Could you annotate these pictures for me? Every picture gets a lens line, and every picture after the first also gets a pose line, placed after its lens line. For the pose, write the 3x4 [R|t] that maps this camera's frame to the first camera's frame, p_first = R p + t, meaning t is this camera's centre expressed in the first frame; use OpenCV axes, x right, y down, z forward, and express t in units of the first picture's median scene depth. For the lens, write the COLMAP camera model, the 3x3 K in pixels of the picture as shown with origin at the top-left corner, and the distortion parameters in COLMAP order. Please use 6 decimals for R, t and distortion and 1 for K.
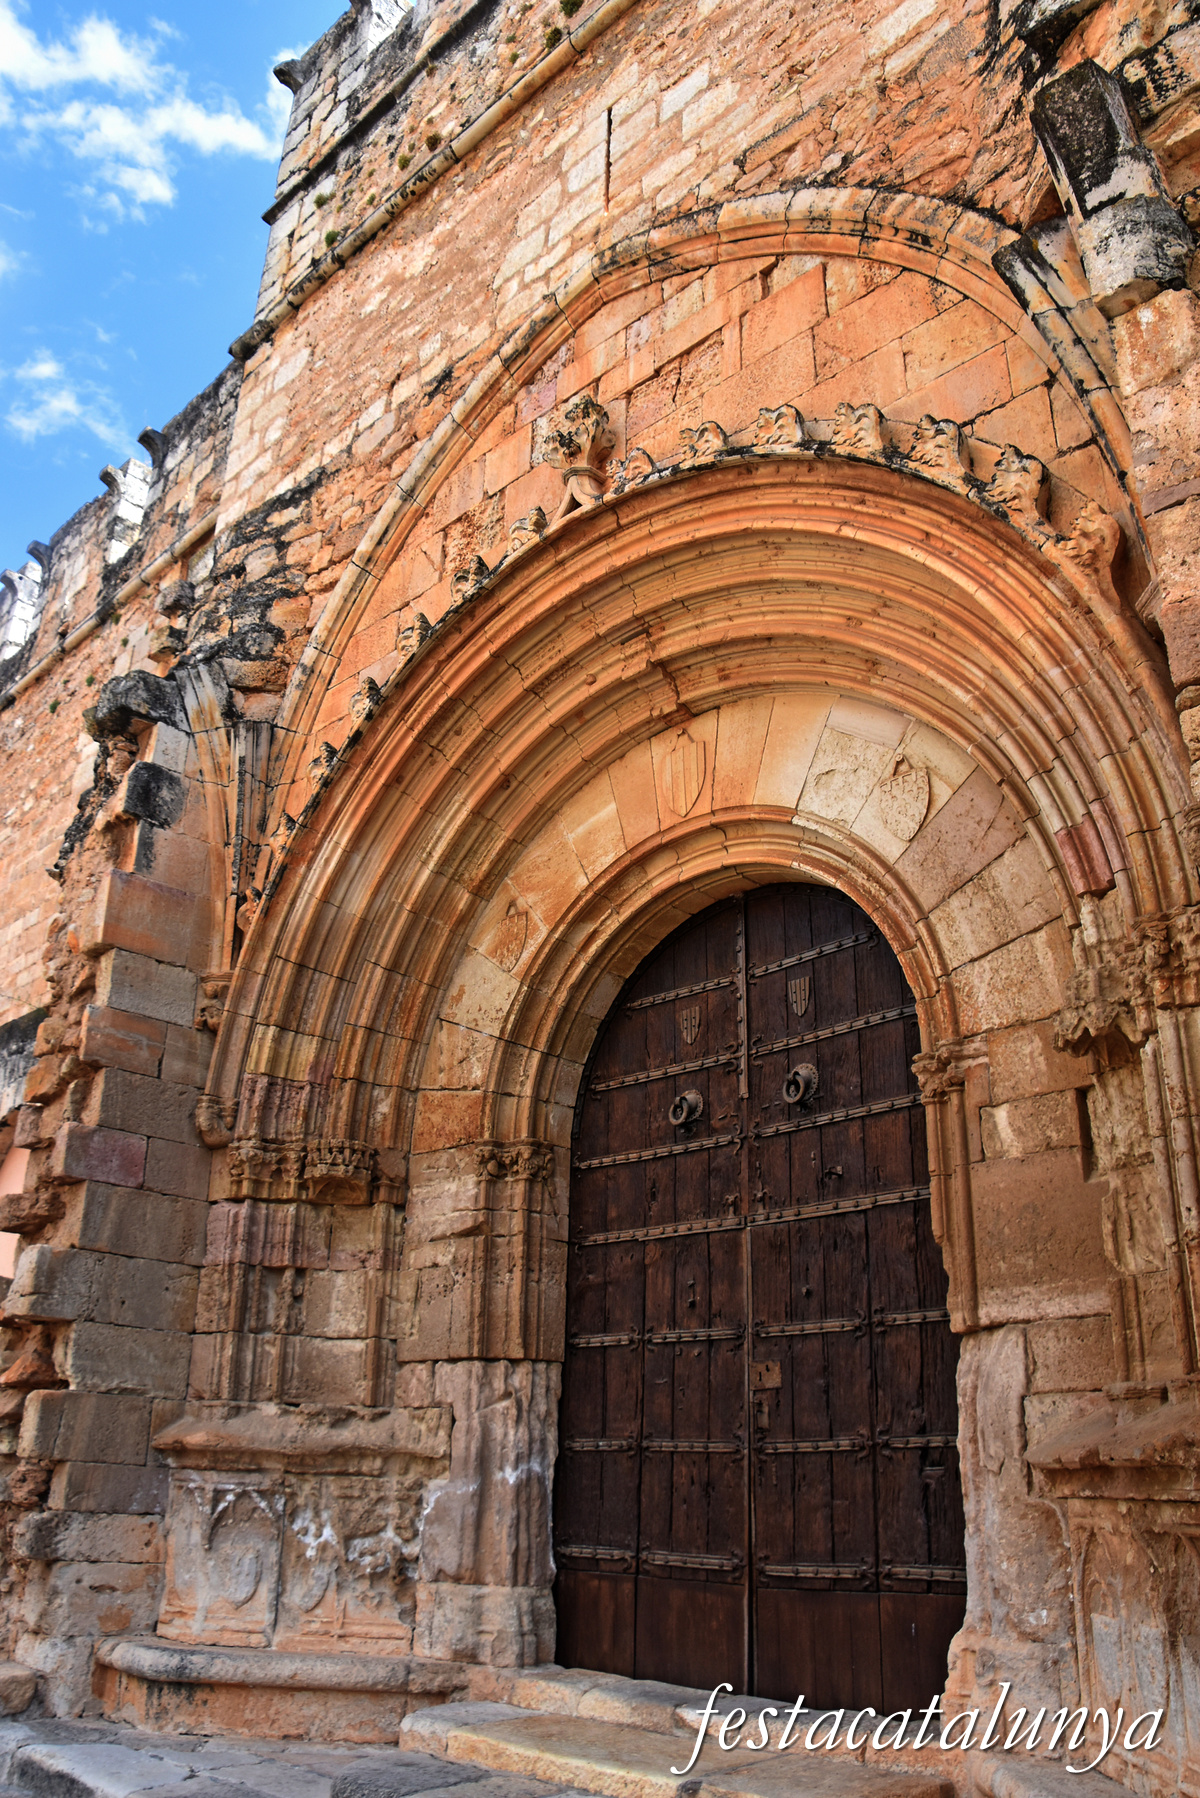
lens RADIAL K [[1385.3, 0, 594.6], [0, 1385.3, 896.8], [0, 0, 1]] dist [-0.154310, 0.080173]
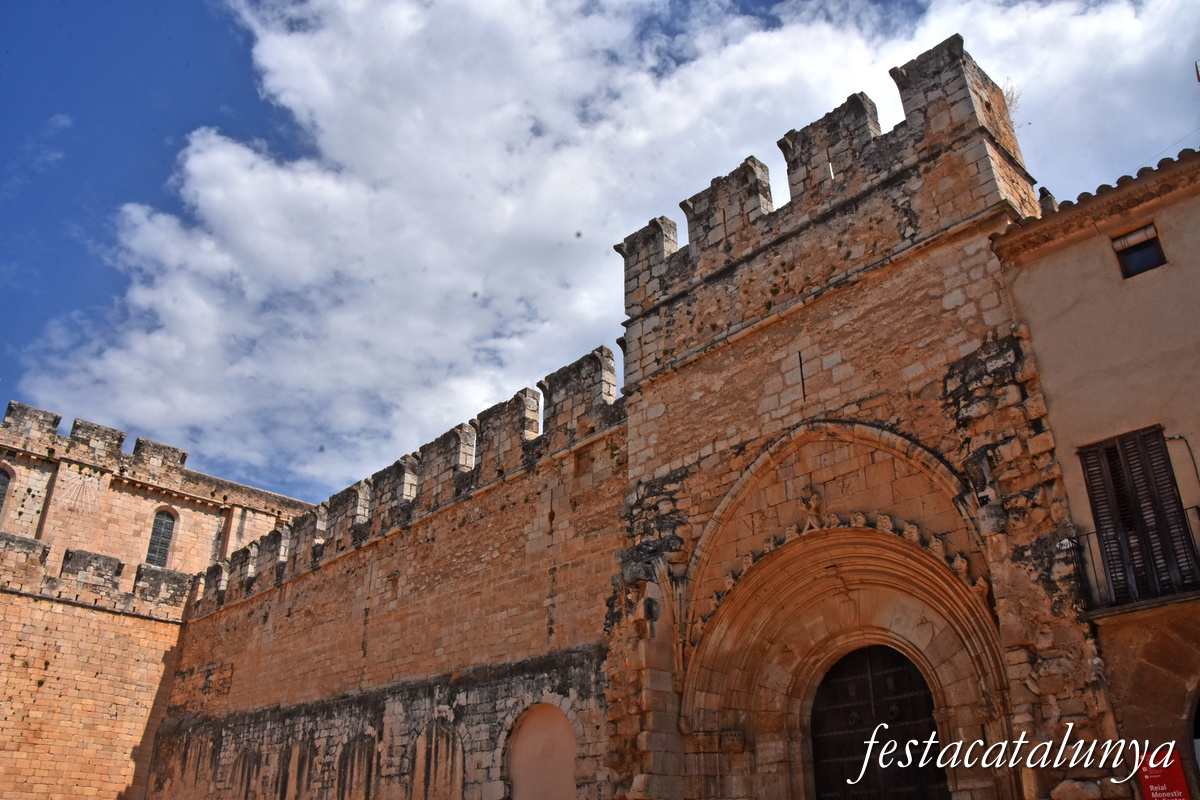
lens RADIAL K [[924.6, 0, 602.4], [0, 924.6, 401.3], [0, 0, 1]] dist [-0.154310, 0.080173]
pose [[0.998883, -0.039423, -0.026052, -0.409923], [0.037478, 0.996748, -0.071343, -0.427136], [0.028779, 0.070287, 0.997112, -1.066179]]
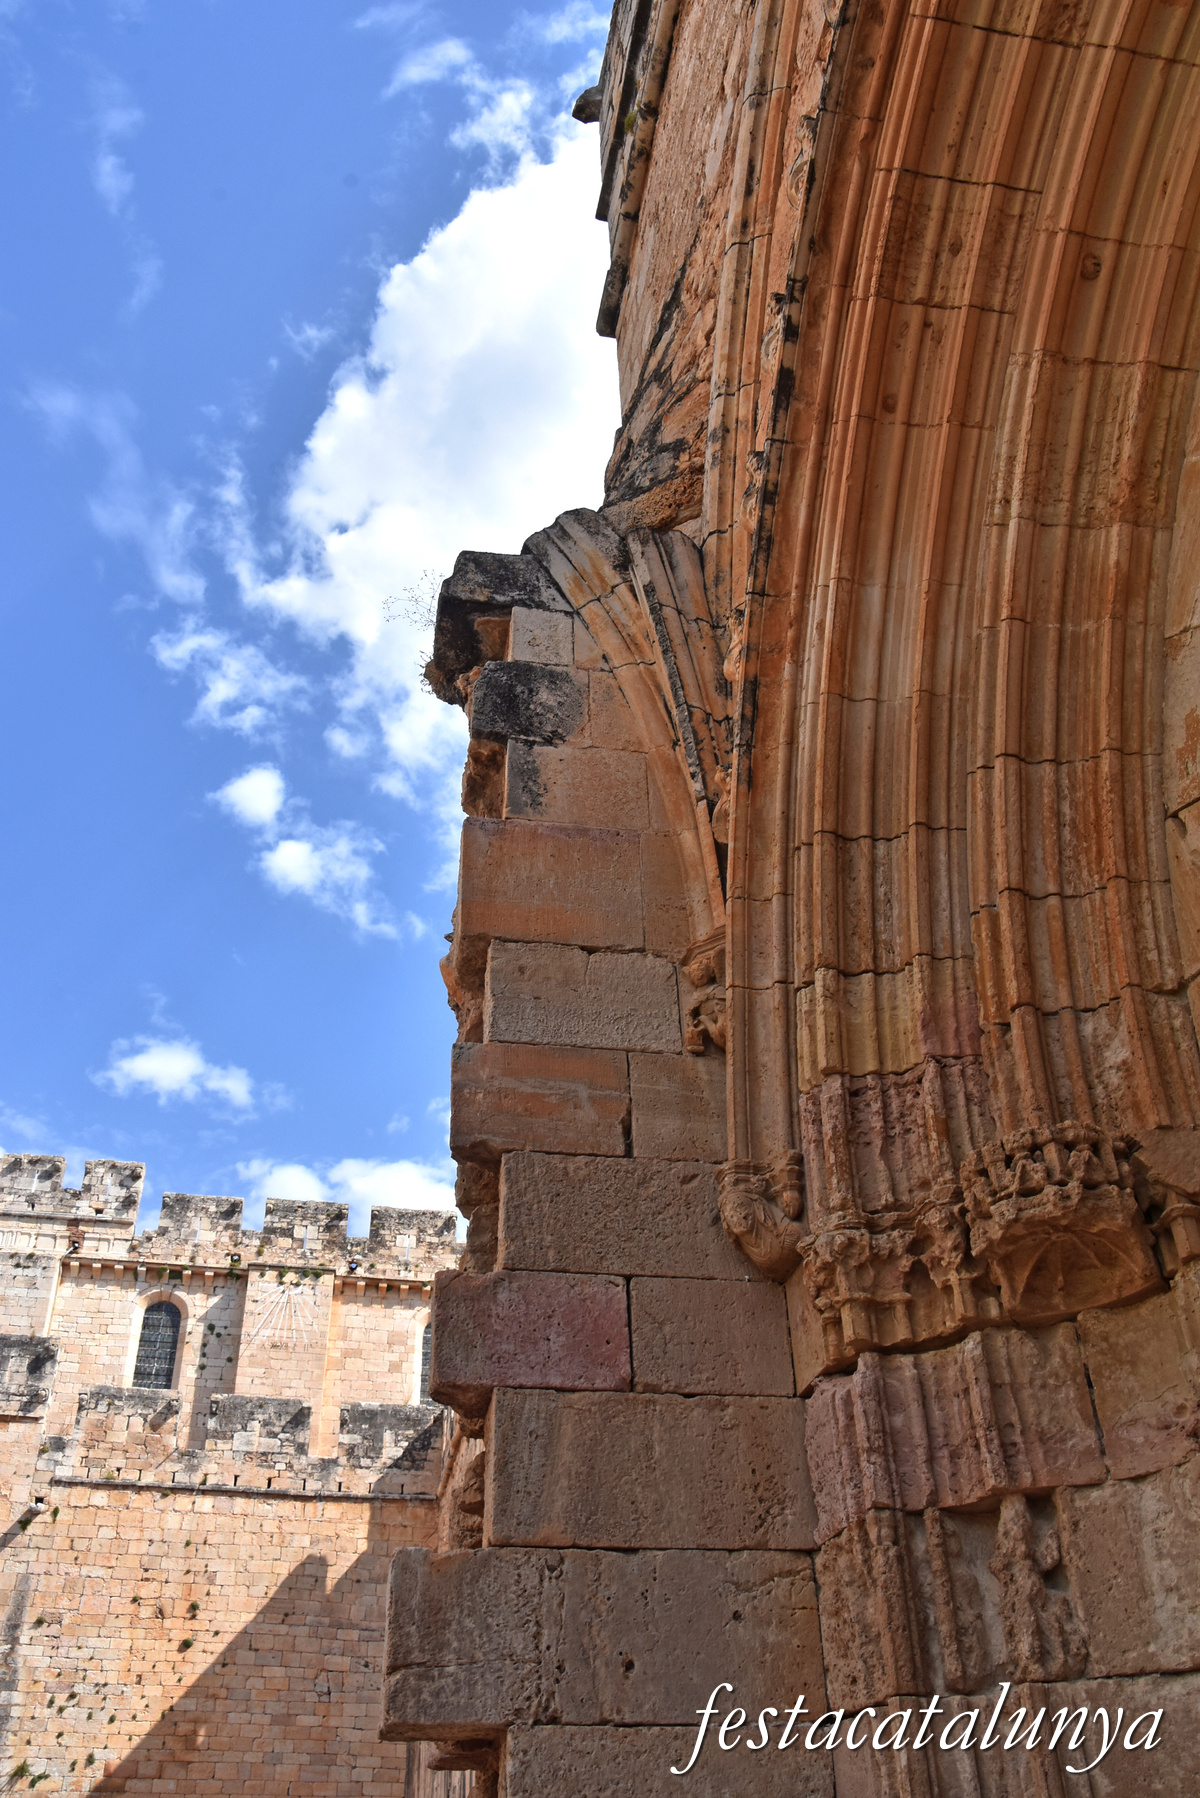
lens RADIAL K [[1385.3, 0, 594.6], [0, 1385.3, 896.8], [0, 0, 1]] dist [-0.154310, 0.080173]
pose [[0.809473, -0.392090, -0.437057, -0.093617], [0.259091, 0.906497, -0.333369, 0.224437], [0.526902, 0.156615, 0.835372, 0.630074]]
